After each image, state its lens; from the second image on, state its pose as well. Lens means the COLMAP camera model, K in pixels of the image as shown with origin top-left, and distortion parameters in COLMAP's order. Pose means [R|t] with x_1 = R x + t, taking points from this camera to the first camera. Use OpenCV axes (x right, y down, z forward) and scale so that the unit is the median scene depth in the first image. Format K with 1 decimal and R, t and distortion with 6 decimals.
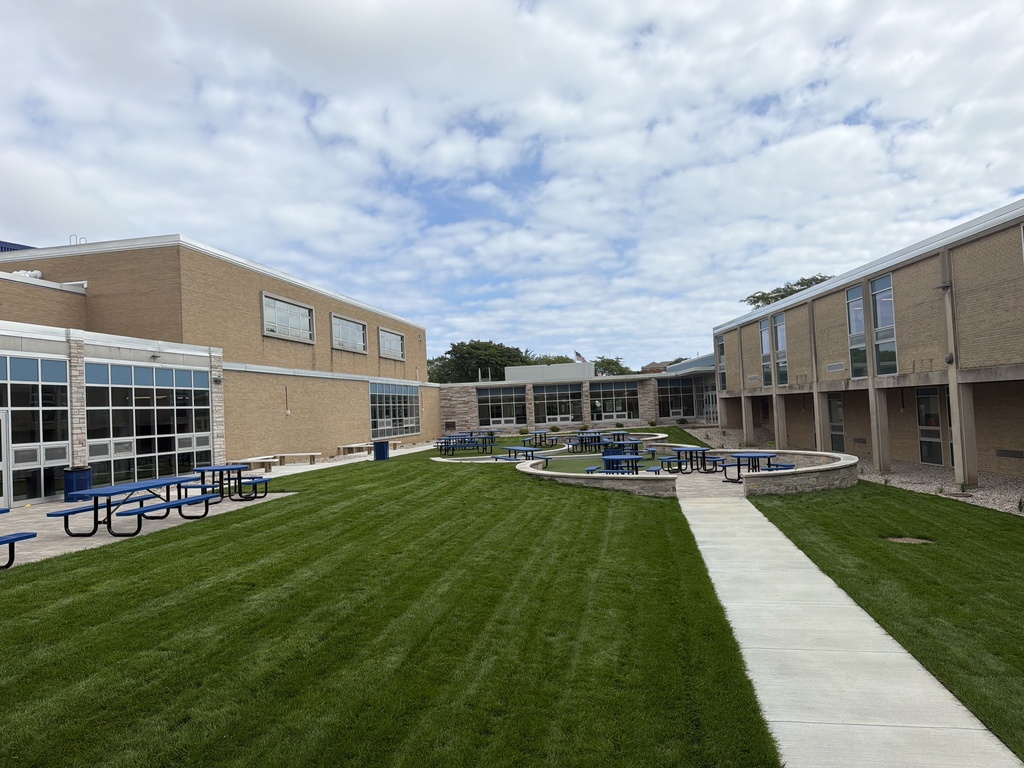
lens RADIAL K [[736.2, 0, 506.9], [0, 736.2, 387.4], [0, 0, 1]] dist [0.086079, -0.067950]
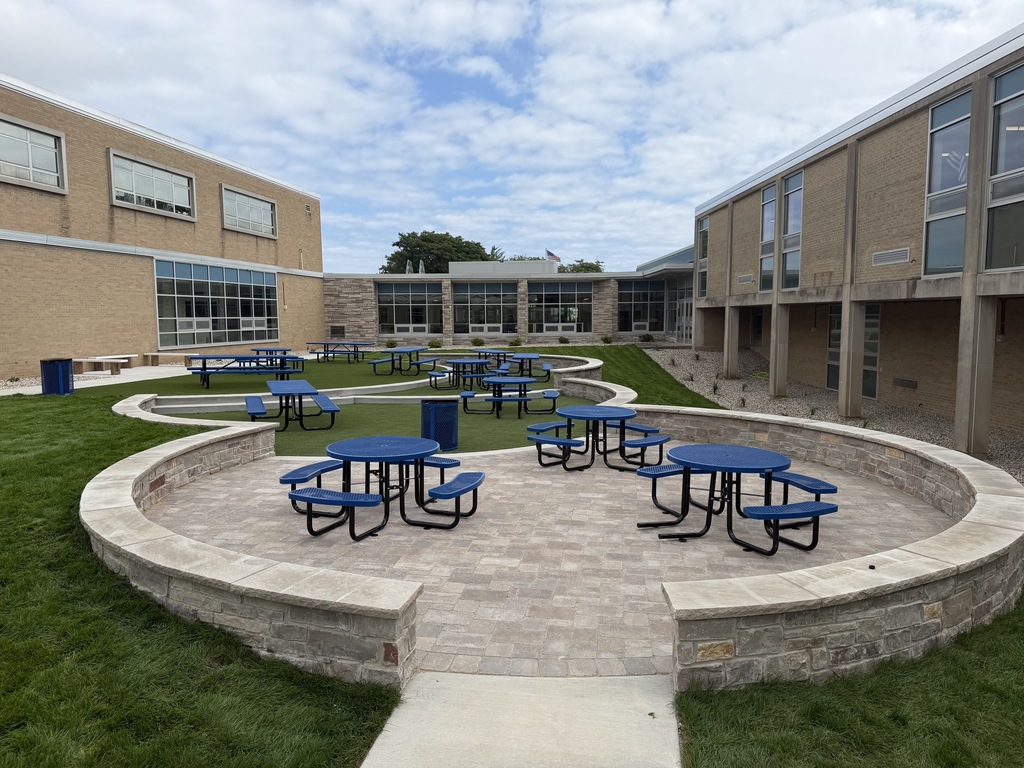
lens RADIAL K [[697.0, 0, 521.0], [0, 697.0, 382.2], [0, 0, 1]] dist [0.270347, -0.314260]
pose [[0.999177, 0.037659, 0.015058, 0.096963], [-0.039262, 0.991214, 0.126310, 0.004743], [-0.010169, -0.126797, 0.991877, 0.273697]]
